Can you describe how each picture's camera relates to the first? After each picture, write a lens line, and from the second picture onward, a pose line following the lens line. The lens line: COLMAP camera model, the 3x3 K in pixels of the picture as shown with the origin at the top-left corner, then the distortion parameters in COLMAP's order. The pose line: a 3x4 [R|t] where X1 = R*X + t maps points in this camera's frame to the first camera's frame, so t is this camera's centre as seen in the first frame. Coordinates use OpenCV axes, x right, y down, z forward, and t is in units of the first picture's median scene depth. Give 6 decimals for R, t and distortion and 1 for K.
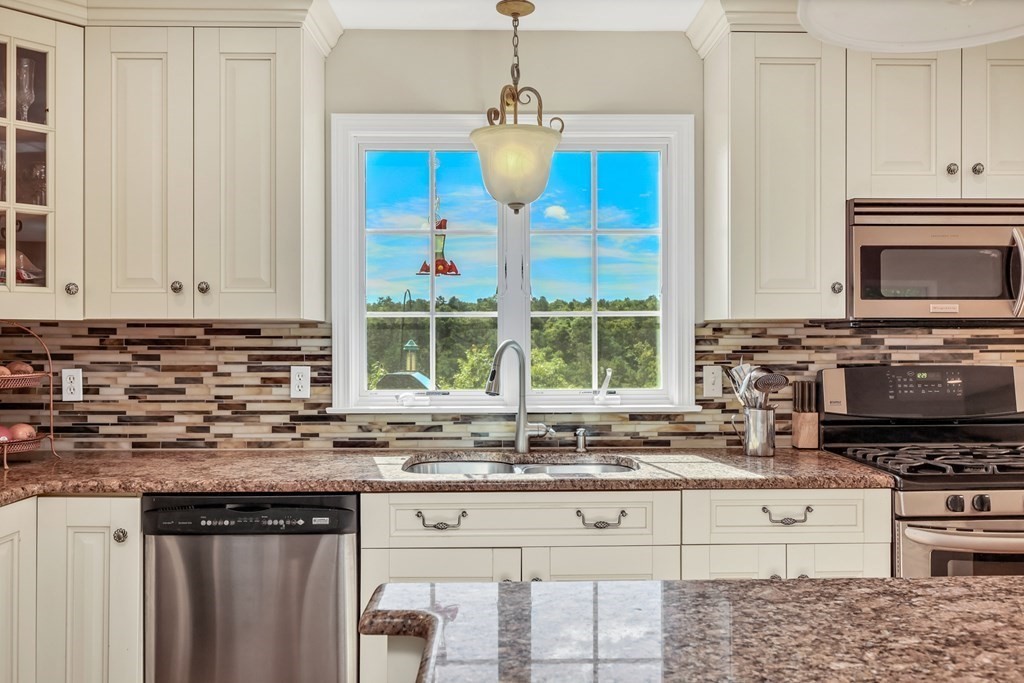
lens RADIAL K [[823.8, 0, 511.9], [0, 823.8, 334.8], [0, 0, 1]] dist [0.001793, -0.003437]
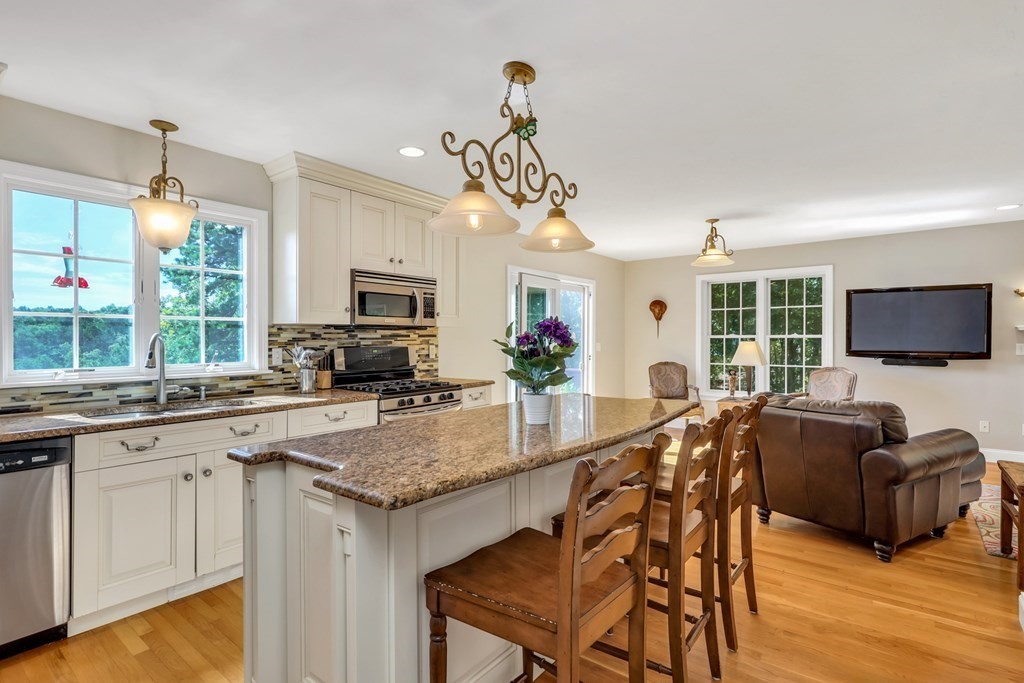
lens RADIAL K [[506.8, 0, 516.1], [0, 506.8, 339.8], [0, 0, 1]] dist [-0.002495, -0.000232]
pose [[0.631984, -0.000928, 0.774981, -0.303802], [-0.002782, 0.999990, 0.003466, 0.012918], [-0.774977, -0.004346, 0.631975, -0.142082]]
